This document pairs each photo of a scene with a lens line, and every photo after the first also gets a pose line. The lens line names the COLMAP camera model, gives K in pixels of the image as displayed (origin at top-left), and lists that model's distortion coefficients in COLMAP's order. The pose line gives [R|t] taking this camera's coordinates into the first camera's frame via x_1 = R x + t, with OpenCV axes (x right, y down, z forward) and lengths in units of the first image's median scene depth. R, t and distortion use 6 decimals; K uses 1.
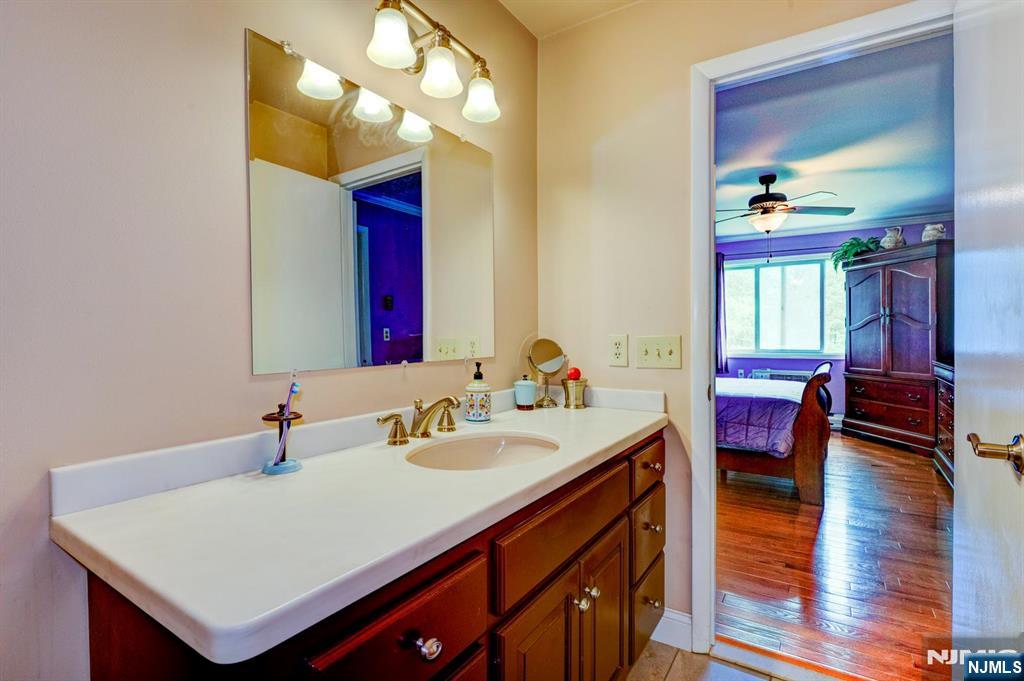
lens RADIAL K [[487.0, 0, 512.0], [0, 487.0, 340.5], [0, 0, 1]] dist [-0.003627, -0.000409]
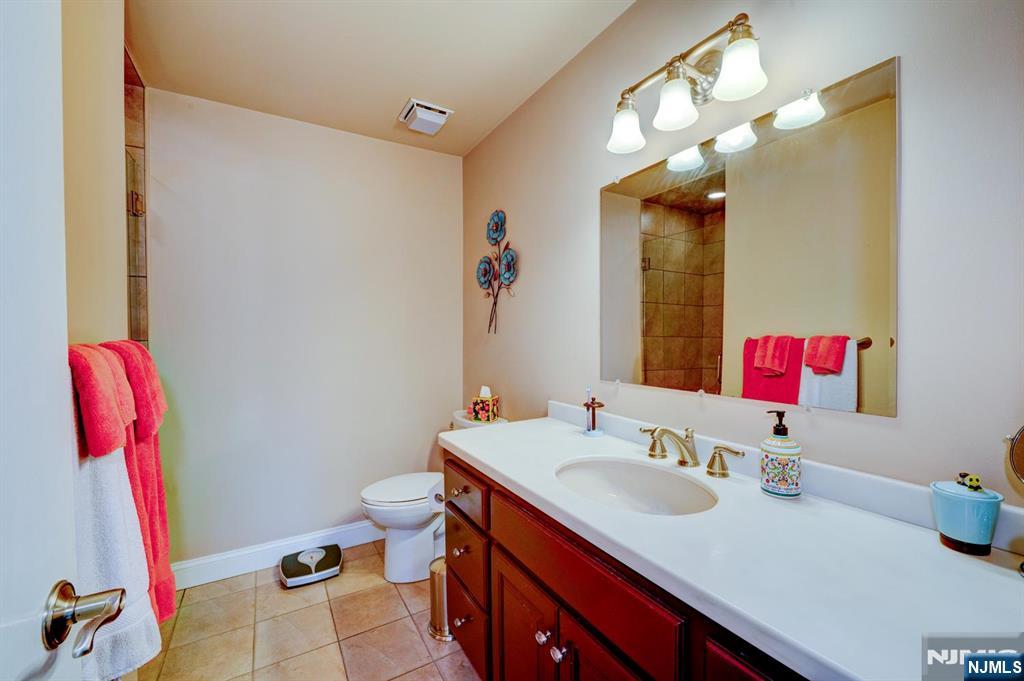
lens RADIAL K [[414.4, 0, 514.4], [0, 414.4, 342.0], [0, 0, 1]] dist [-0.009380, -0.000298]
pose [[-0.436458, 0.023916, -0.899407, 0.730265], [-0.007702, 0.999511, 0.030315, -0.082087], [0.899692, 0.020158, -0.436060, 1.022732]]
